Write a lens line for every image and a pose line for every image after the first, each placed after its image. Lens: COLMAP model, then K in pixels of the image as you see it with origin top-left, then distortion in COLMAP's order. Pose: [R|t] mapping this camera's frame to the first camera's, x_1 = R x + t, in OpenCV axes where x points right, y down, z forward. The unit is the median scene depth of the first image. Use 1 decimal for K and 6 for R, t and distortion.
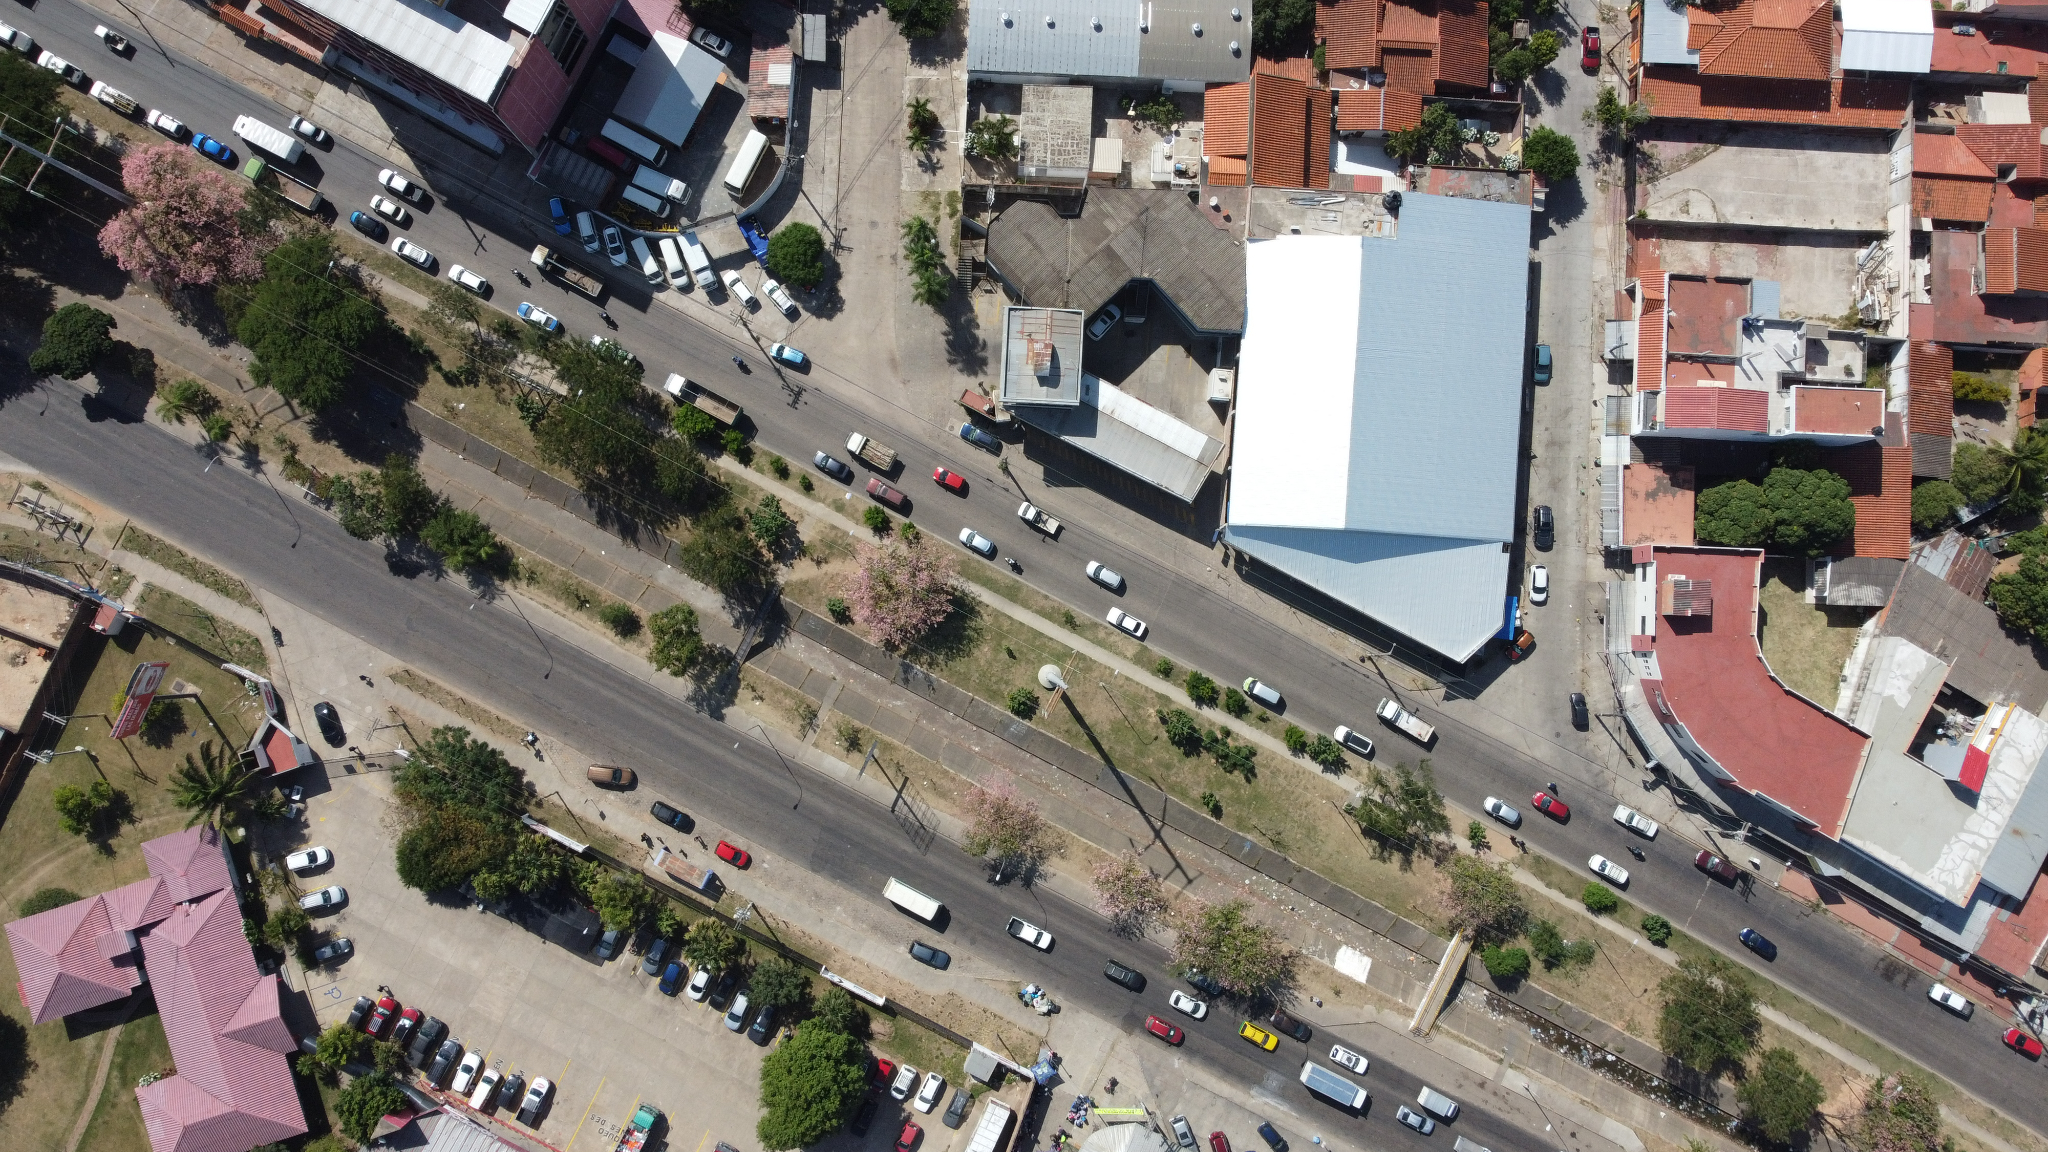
lens RADIAL K [[1574.6, 0, 1034.3], [0, 1574.6, 572.2], [0, 0, 1]] dist [-0.001590, -0.003140]
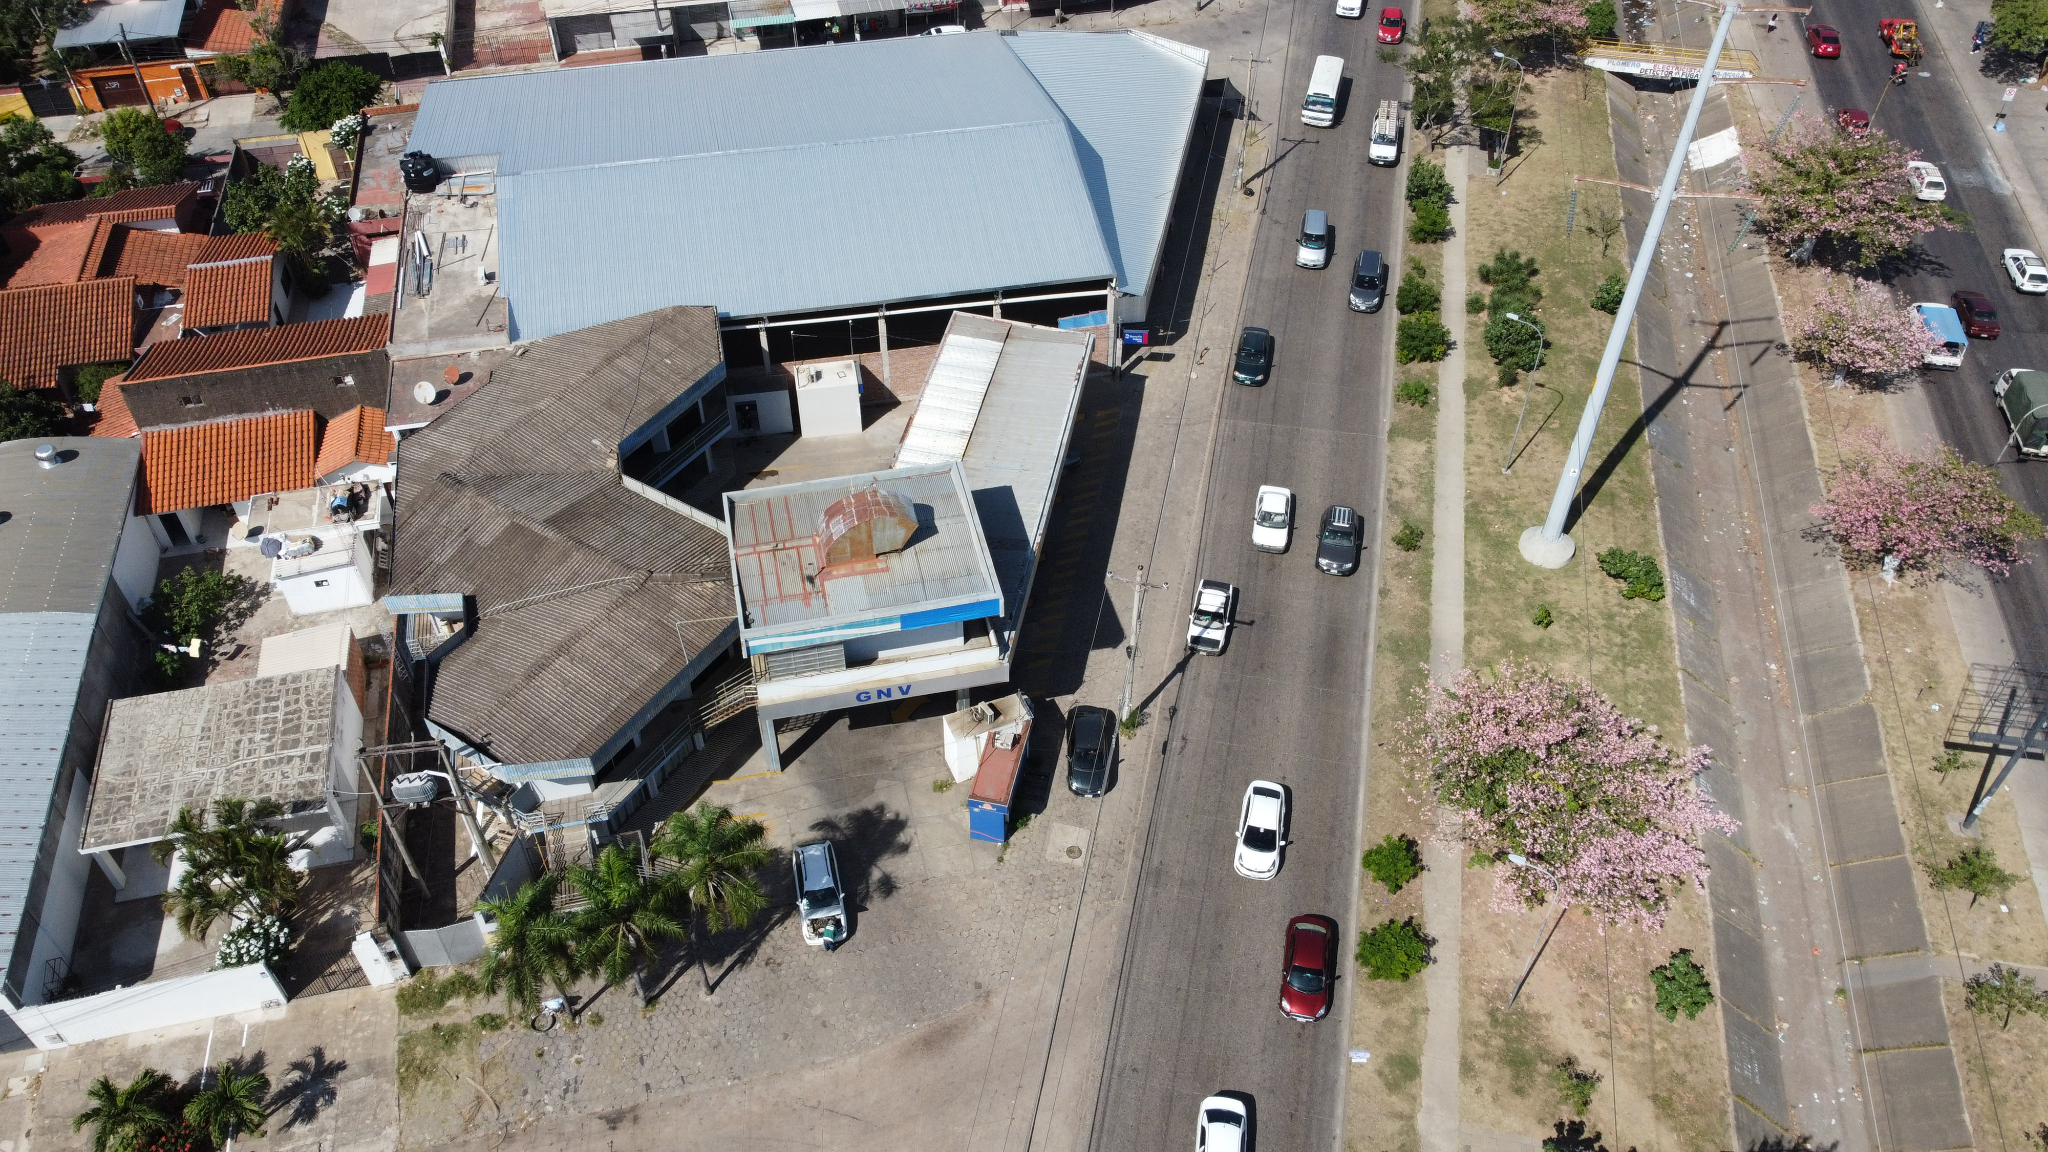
lens RADIAL K [[1574.6, 0, 1034.3], [0, 1574.6, 572.2], [0, 0, 1]] dist [-0.001590, -0.003140]
pose [[-0.276532, -0.683748, 0.675291, -0.255941], [0.960028, -0.164873, 0.226194, -0.174705], [-0.043322, 0.710848, 0.702010, 0.699041]]
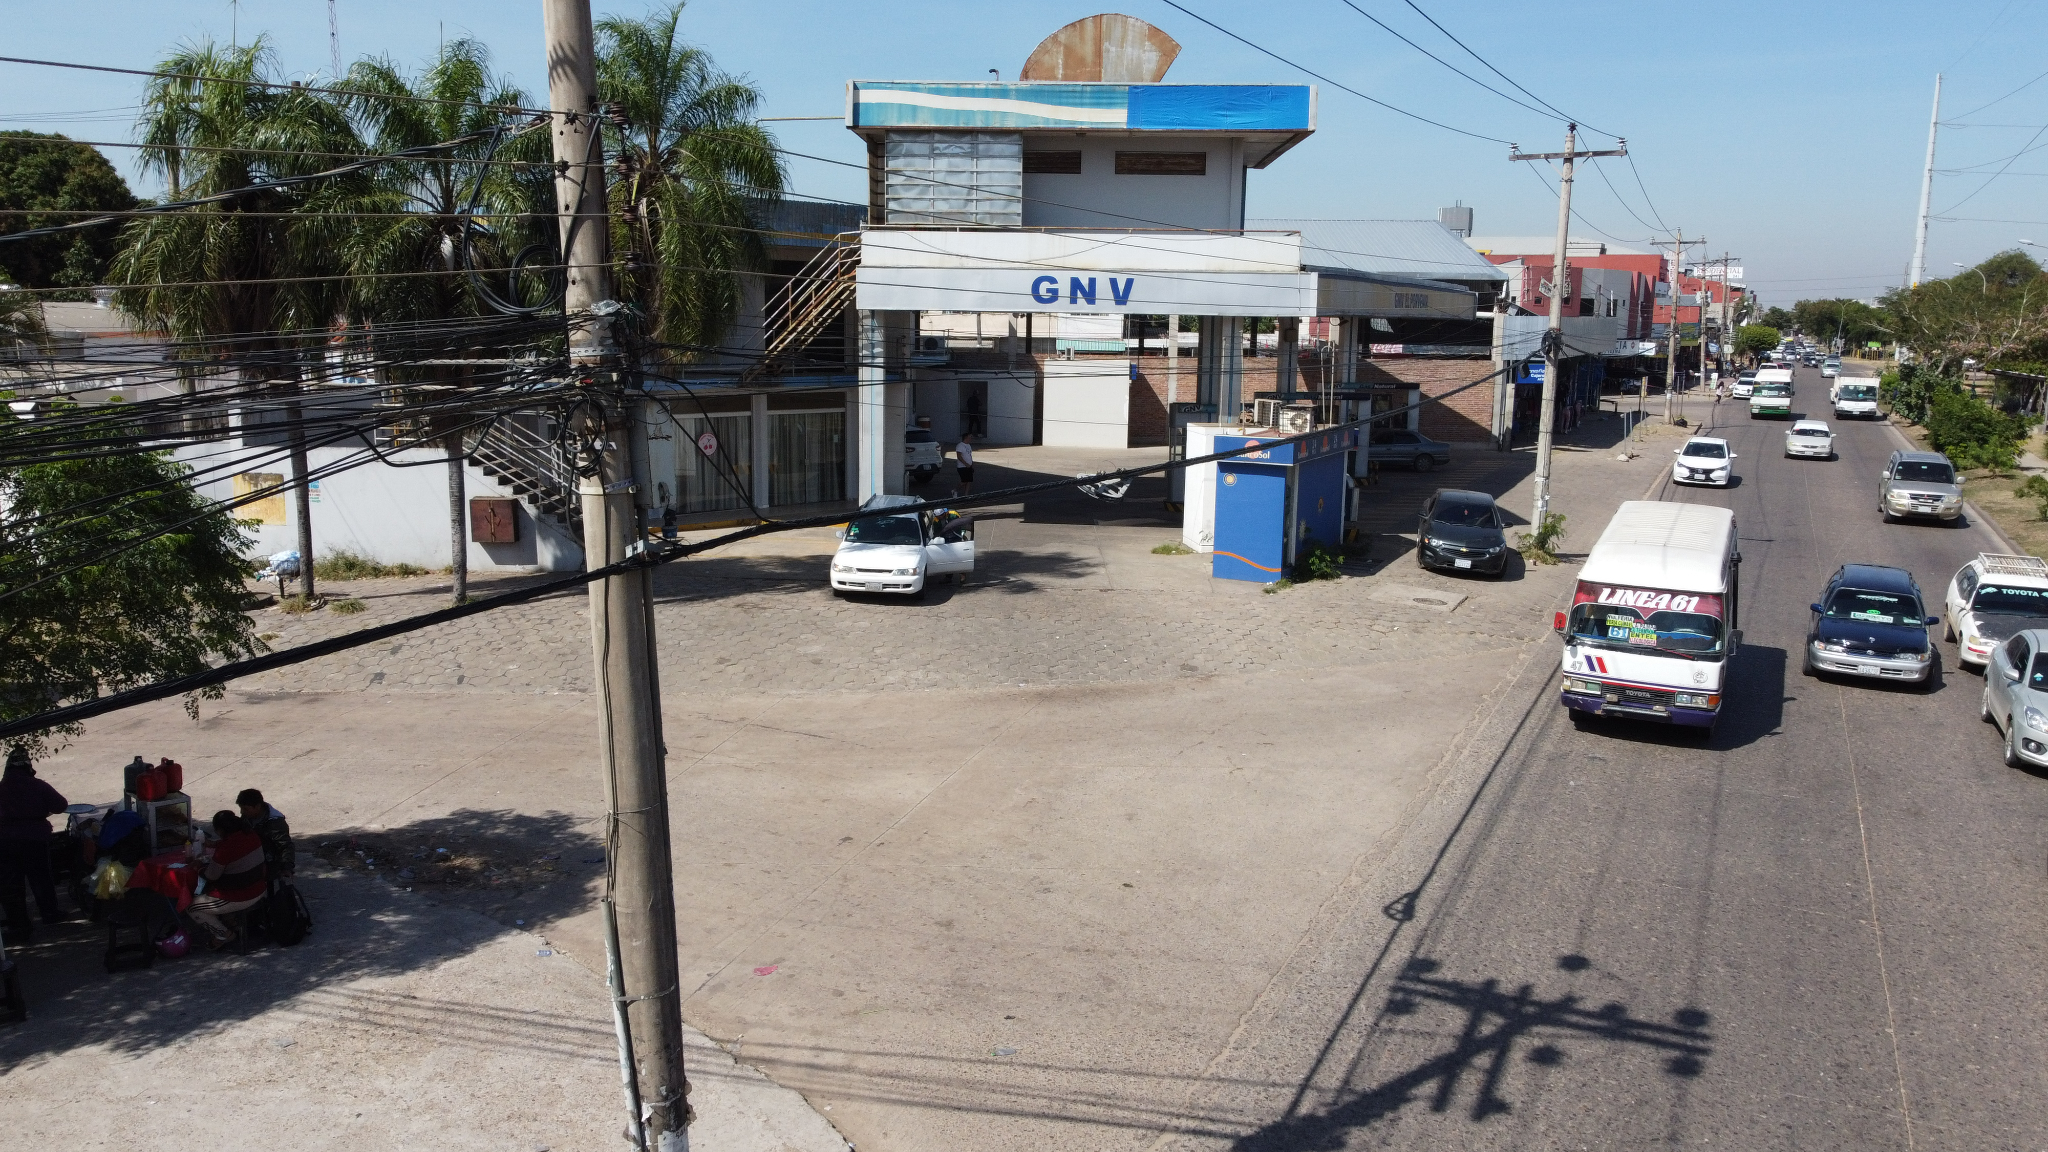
lens RADIAL K [[1561.1, 0, 1024.0], [0, 1561.1, 576.0], [0, 0, 1]] dist [-0.004458, -0.002194]
pose [[-0.034897, -0.183528, 0.982395, -0.219767], [0.998183, 0.041915, 0.043288, -0.144517], [-0.049121, 0.982120, 0.181732, 0.978914]]
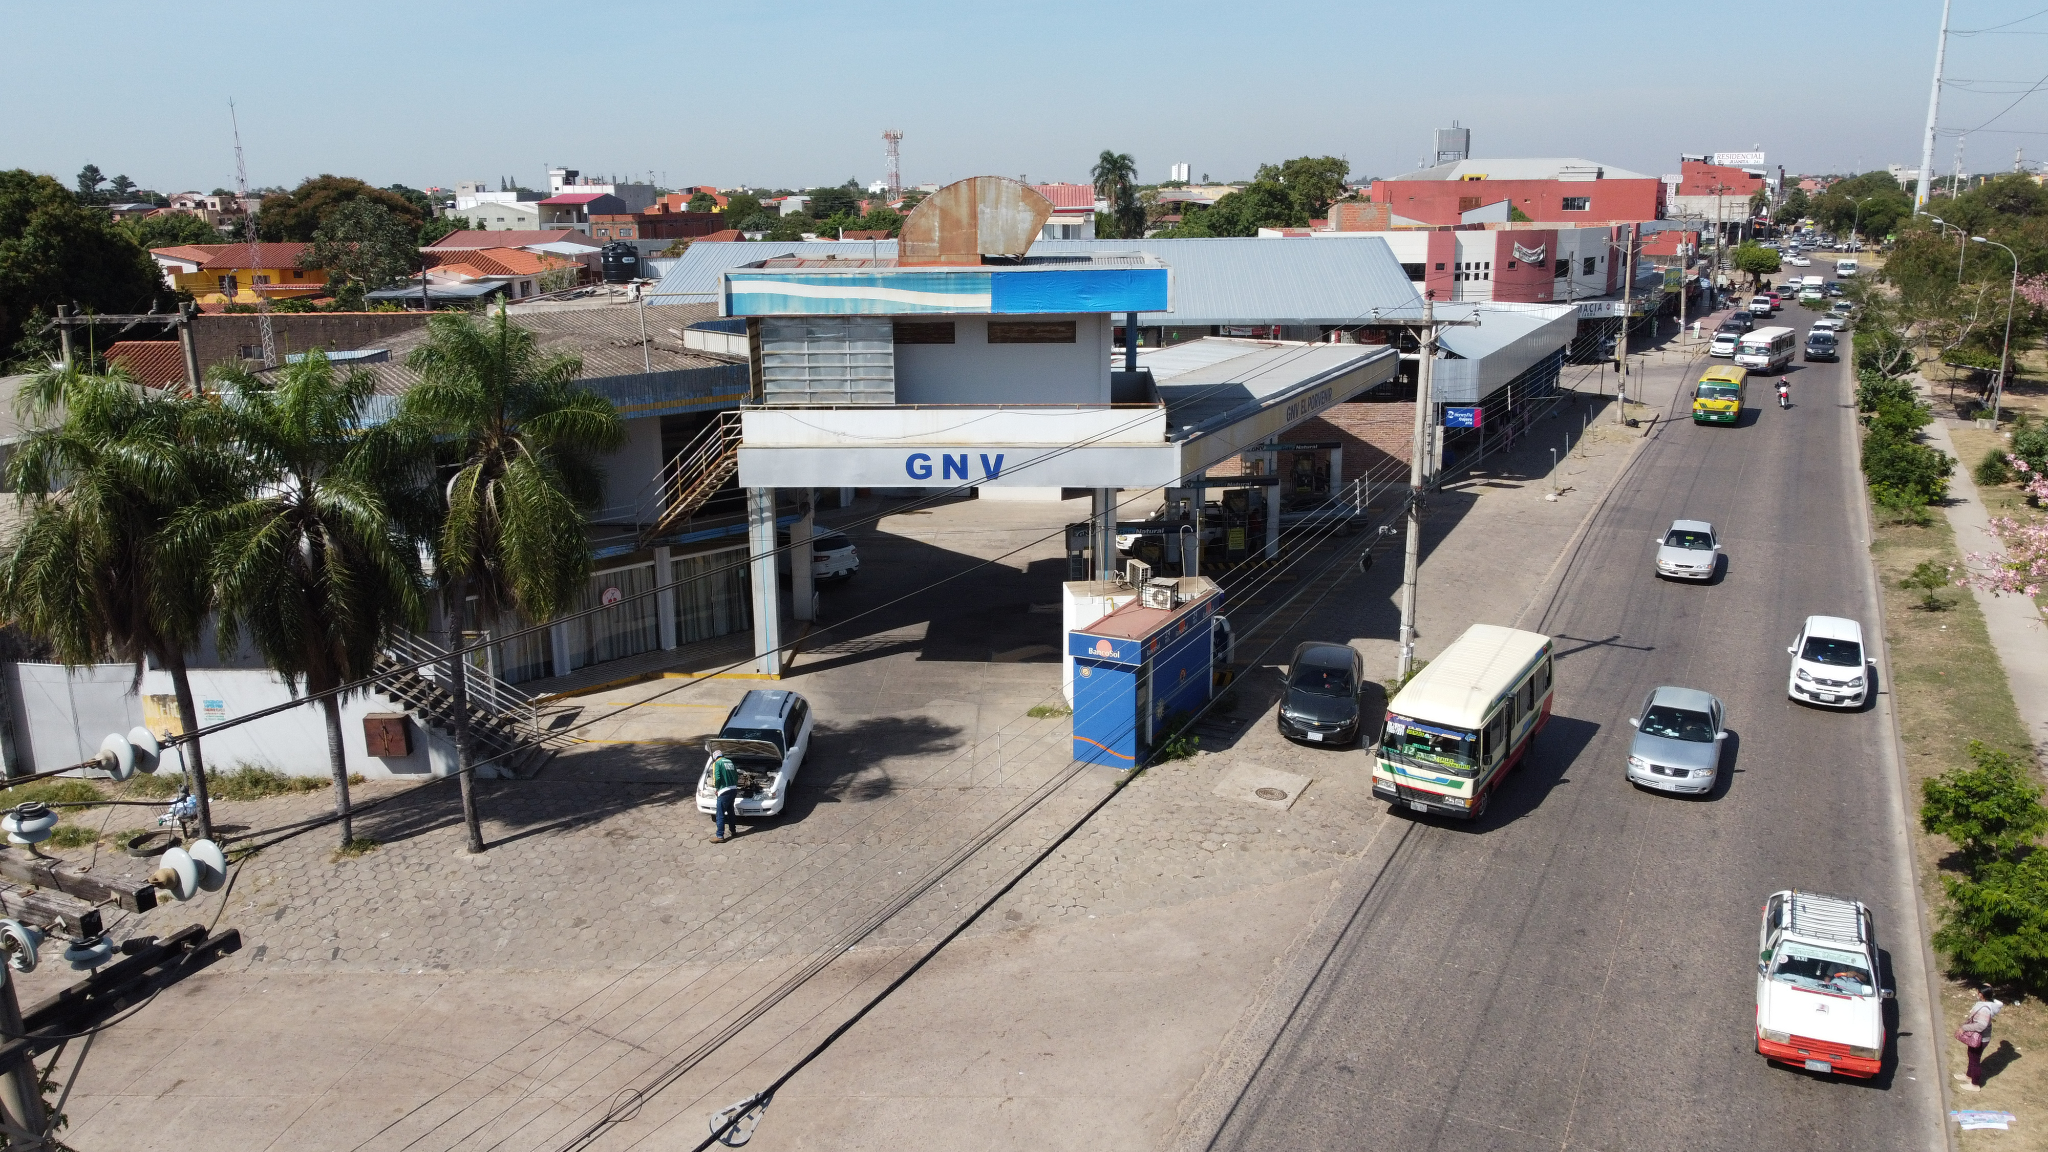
lens RADIAL K [[1561.1, 0, 1024.0], [0, 1561.1, 576.0], [0, 0, 1]] dist [-0.004458, -0.002194]
pose [[-0.022085, -0.257877, 0.965925, -0.221172], [0.999439, 0.018650, 0.027830, -0.126233], [-0.025191, 0.965998, 0.257320, 0.939450]]
